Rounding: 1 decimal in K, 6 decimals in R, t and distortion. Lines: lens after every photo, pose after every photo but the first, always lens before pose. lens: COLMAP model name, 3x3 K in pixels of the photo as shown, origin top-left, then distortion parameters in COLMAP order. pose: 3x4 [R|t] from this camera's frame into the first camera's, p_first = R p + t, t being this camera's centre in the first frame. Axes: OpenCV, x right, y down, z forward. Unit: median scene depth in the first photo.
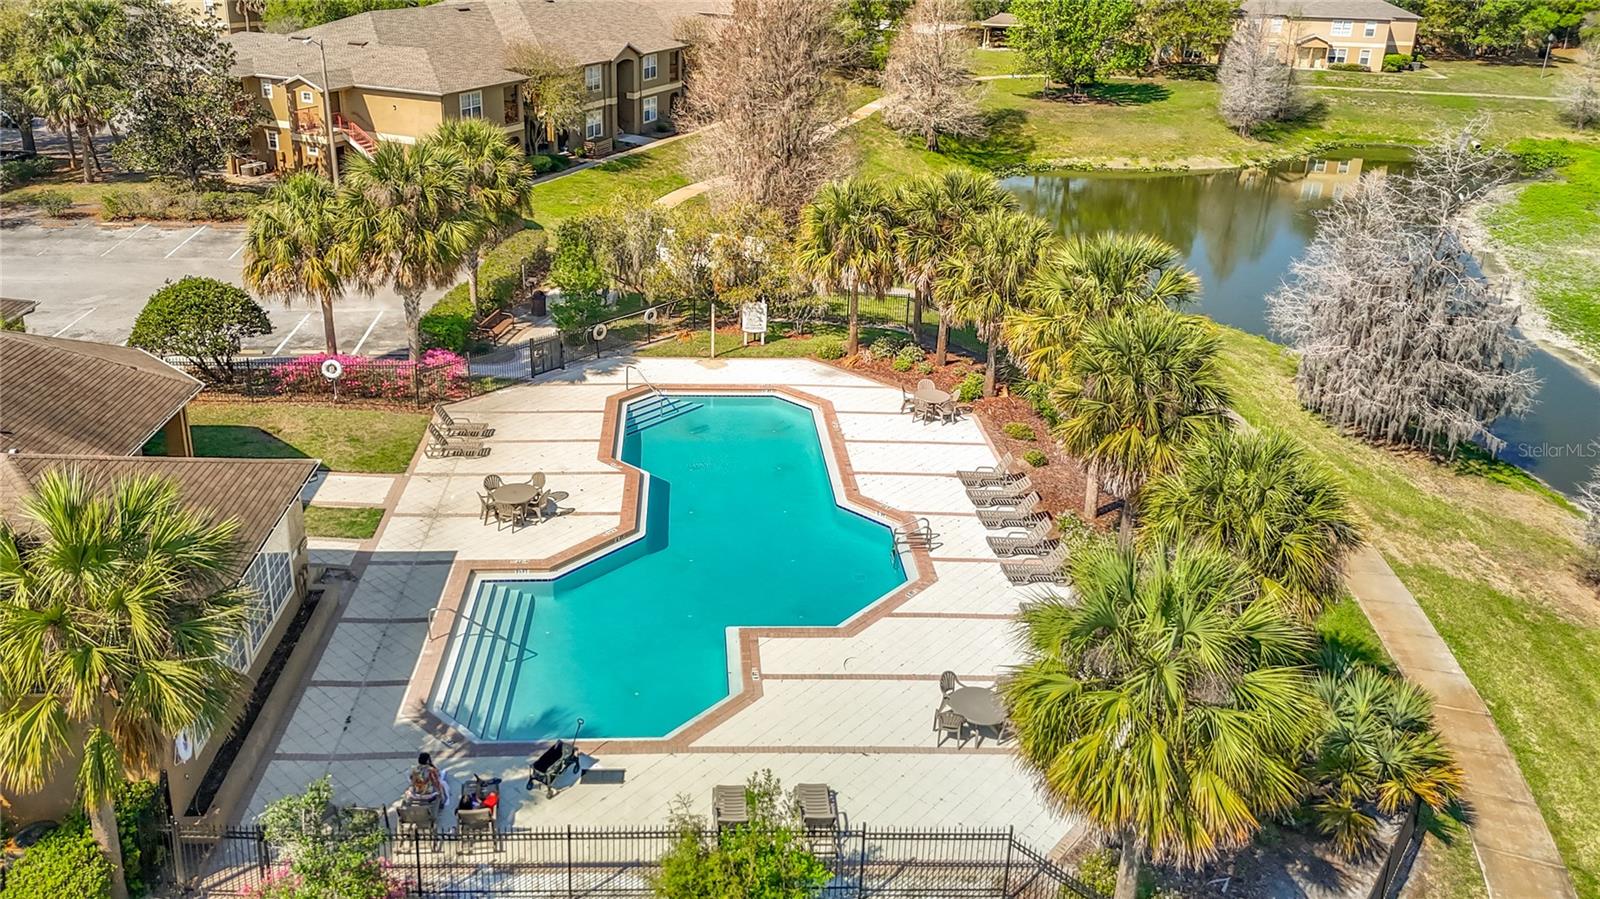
lens RADIAL K [[1171.3, 0, 784.7], [0, 1171.3, 445.2], [0, 0, 1]] dist [0.087291, -0.102604]
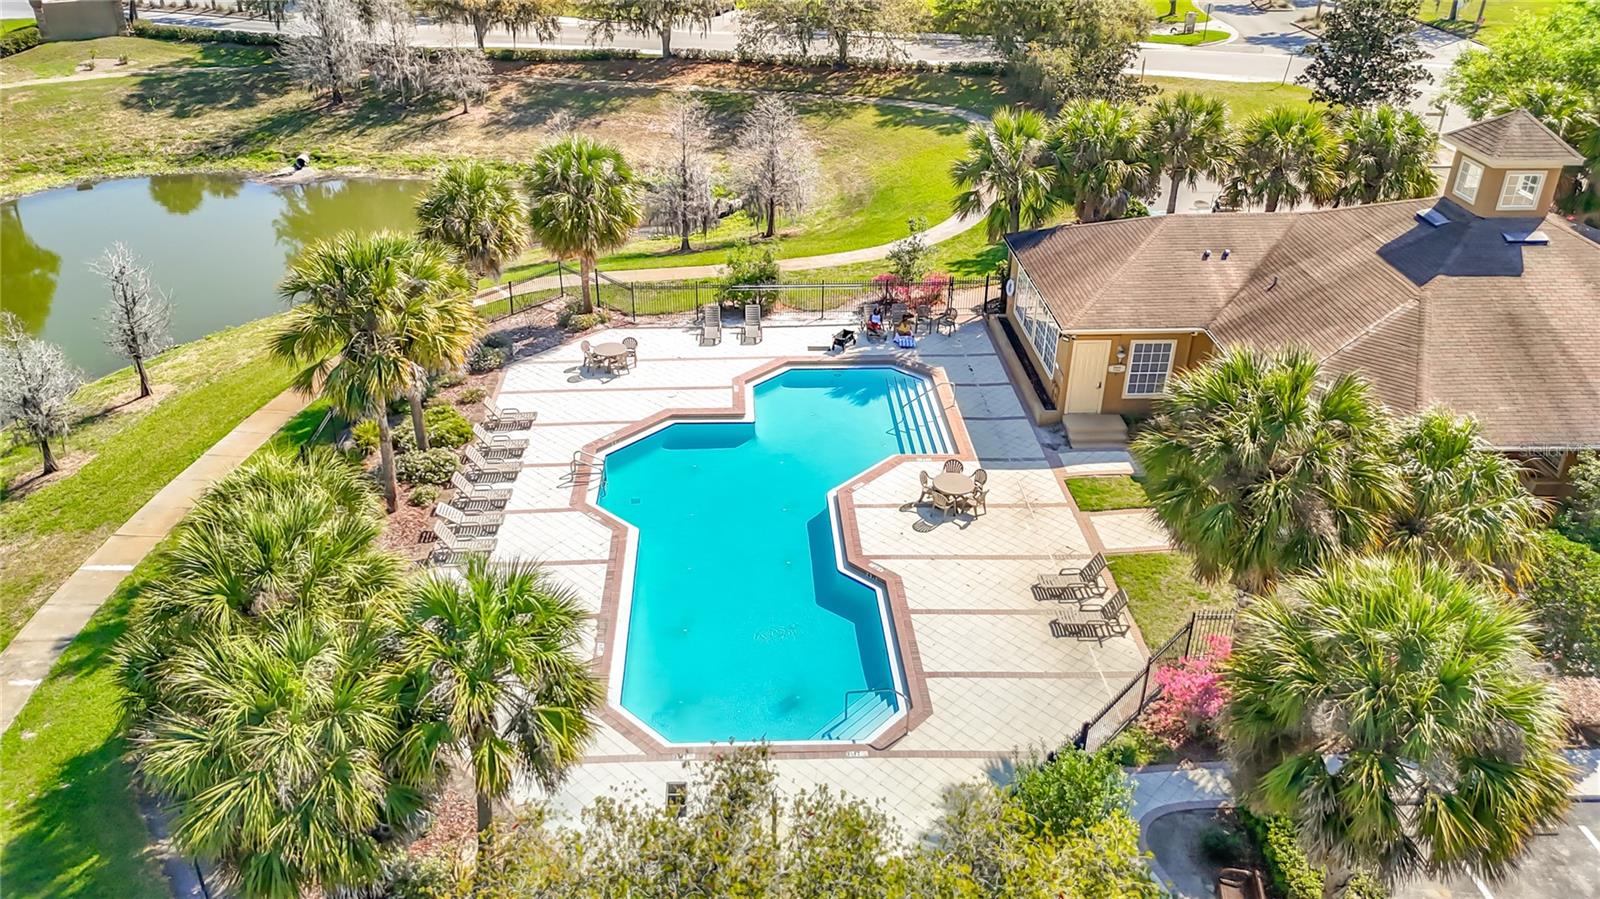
lens RADIAL K [[1171.3, 0, 784.7], [0, 1171.3, 445.2], [0, 0, 1]] dist [0.087291, -0.102604]
pose [[-0.999298, -0.033578, 0.016601, -0.095693], [-0.006724, 0.596795, 0.802366, -0.819298], [-0.036850, 0.801691, -0.596601, 1.605902]]
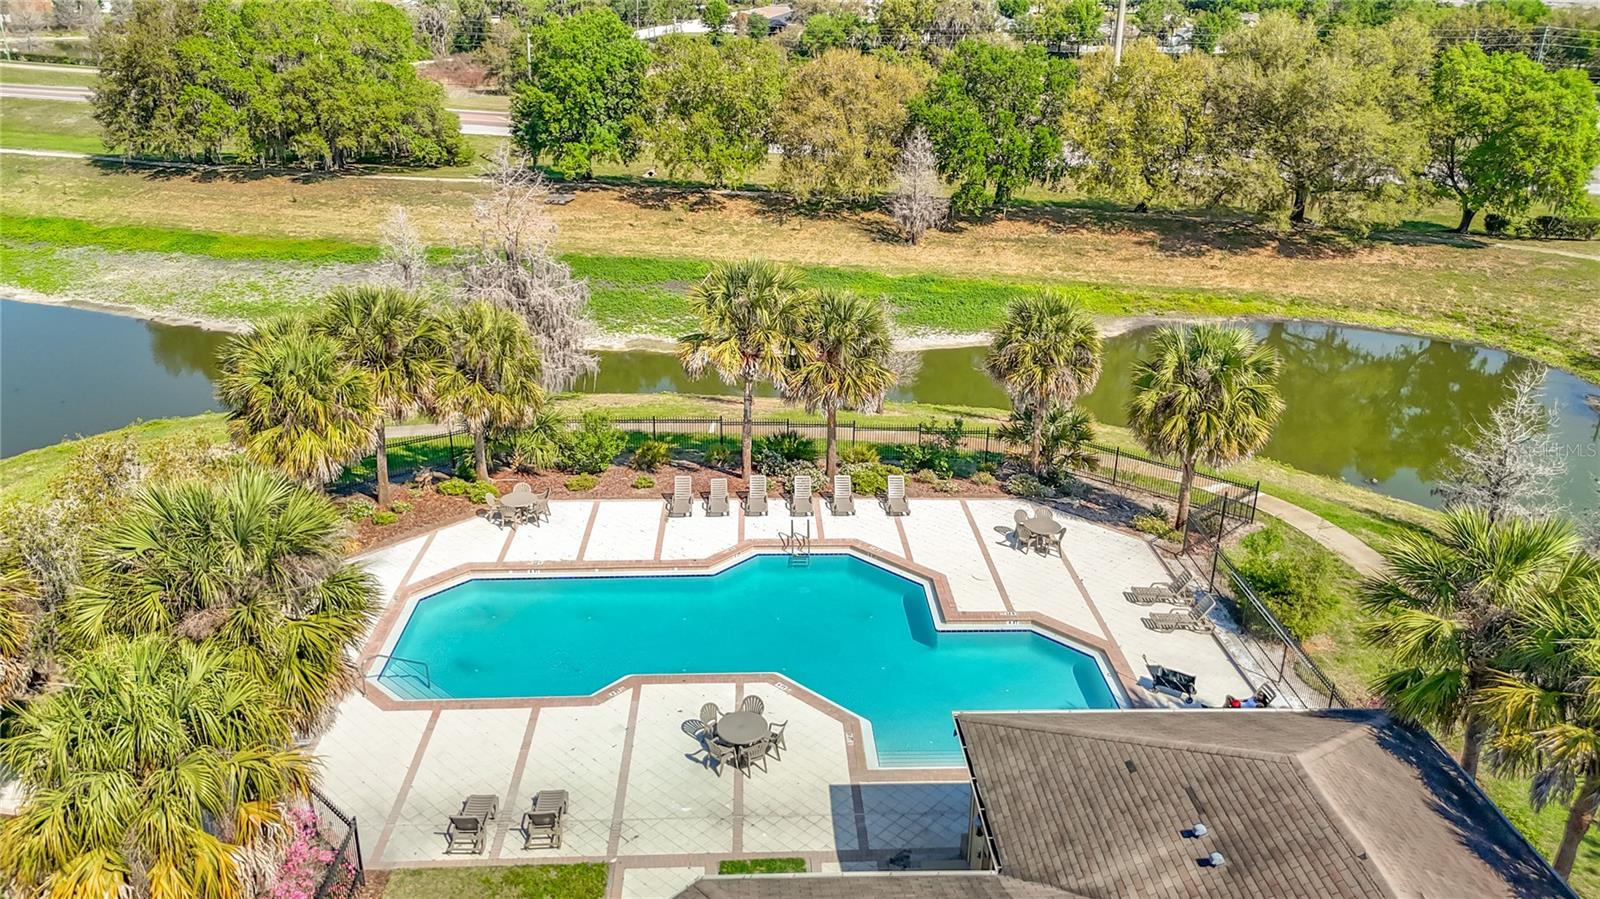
lens RADIAL K [[1171.3, 0, 784.7], [0, 1171.3, 445.2], [0, 0, 1]] dist [0.087291, -0.102604]
pose [[0.020215, -0.393246, 0.919211, -0.935201], [0.393536, 0.848310, 0.354260, -0.423223], [-0.919087, 0.354581, 0.171905, 0.754723]]
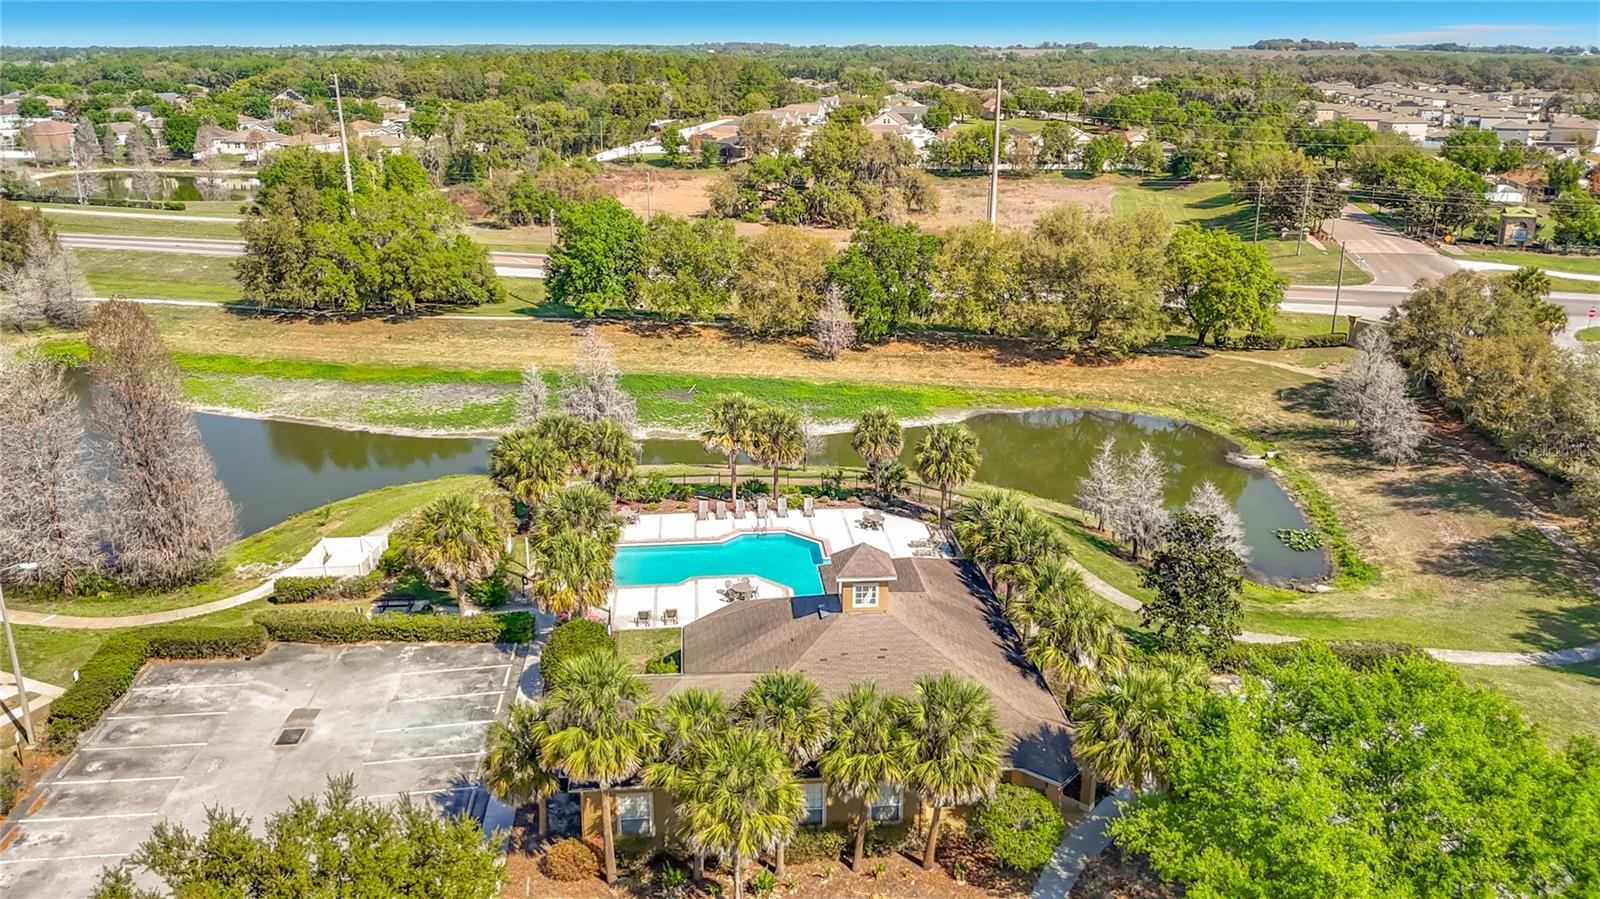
lens RADIAL K [[1227.2, 0, 800.0], [0, 1227.2, 449.5], [0, 0, 1]] dist [0.062977, -0.125939]
pose [[-0.036677, -0.333402, 0.942071, -2.271135], [0.399950, 0.859016, 0.319579, -0.855865], [-0.915803, 0.388502, 0.101837, 0.575646]]
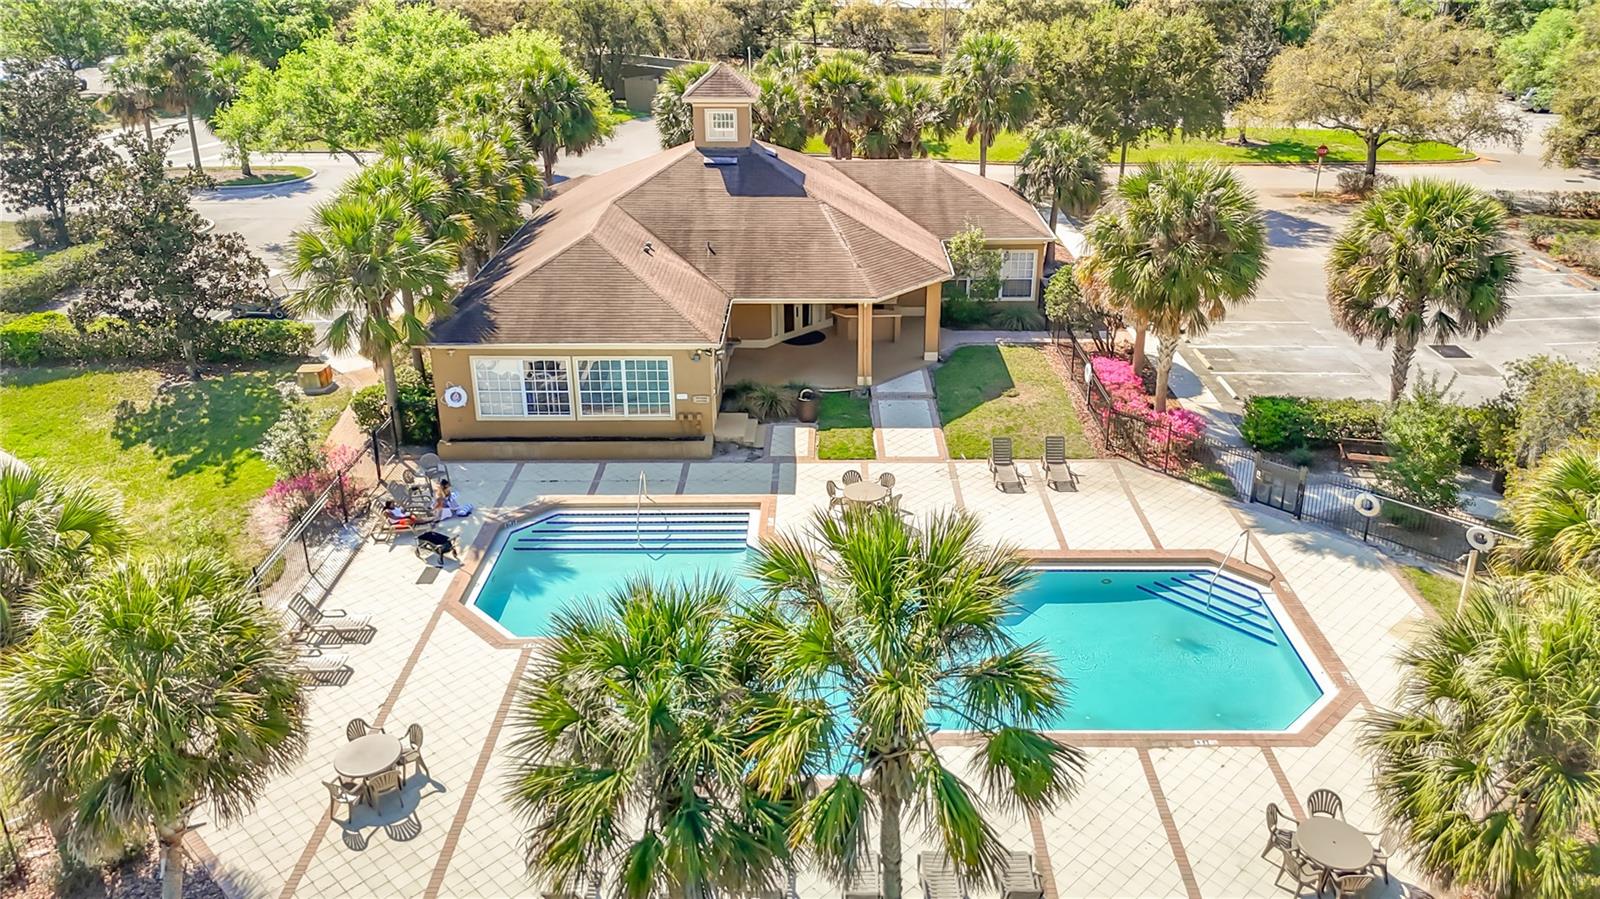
lens RADIAL K [[1171.3, 0, 784.7], [0, 1171.3, 445.2], [0, 0, 1]] dist [0.087291, -0.102604]
pose [[-0.080800, 0.399842, -0.913016, 0.667477], [-0.405746, 0.823484, 0.396541, -0.359061], [0.910407, 0.402493, 0.095697, 0.827914]]
